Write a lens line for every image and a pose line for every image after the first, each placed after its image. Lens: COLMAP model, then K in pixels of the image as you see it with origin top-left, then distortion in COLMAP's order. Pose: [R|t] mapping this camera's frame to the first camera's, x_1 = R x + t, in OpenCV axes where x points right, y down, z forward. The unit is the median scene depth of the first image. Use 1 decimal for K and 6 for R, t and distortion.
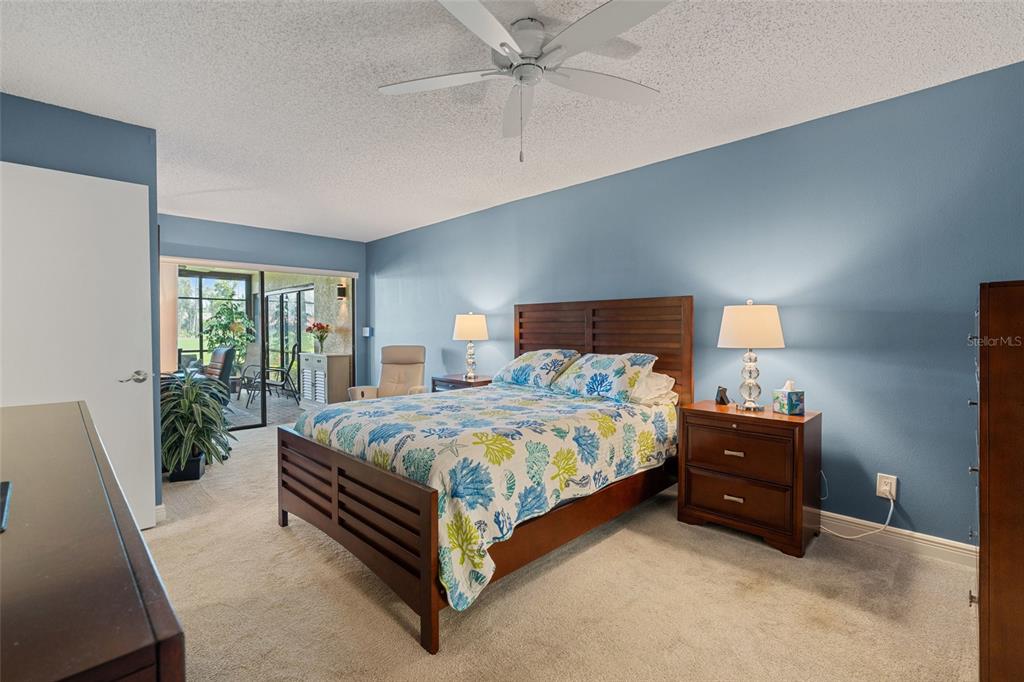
lens RADIAL K [[466.7, 0, 507.1], [0, 466.7, 335.3], [0, 0, 1]] dist [-0.003483, 0.001120]
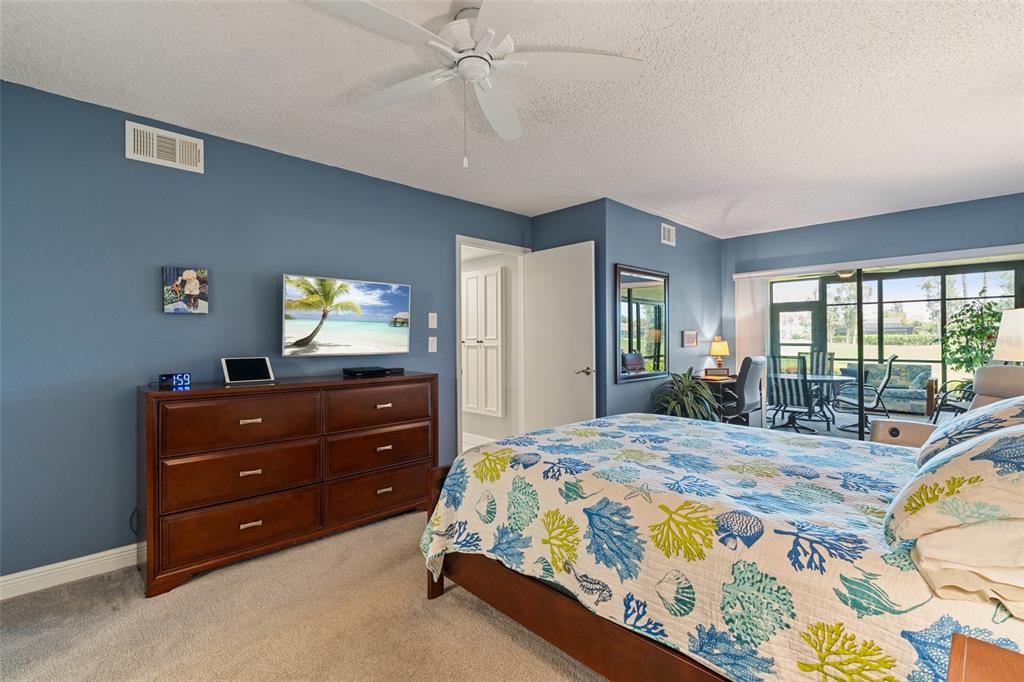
lens RADIAL K [[466.7, 0, 507.1], [0, 466.7, 335.3], [0, 0, 1]] dist [-0.003483, 0.001120]
pose [[-0.034663, -0.001346, -0.999398, 0.763949], [-0.009494, 0.999954, -0.001017, -0.021651], [0.999354, 0.009453, -0.034674, 0.866669]]
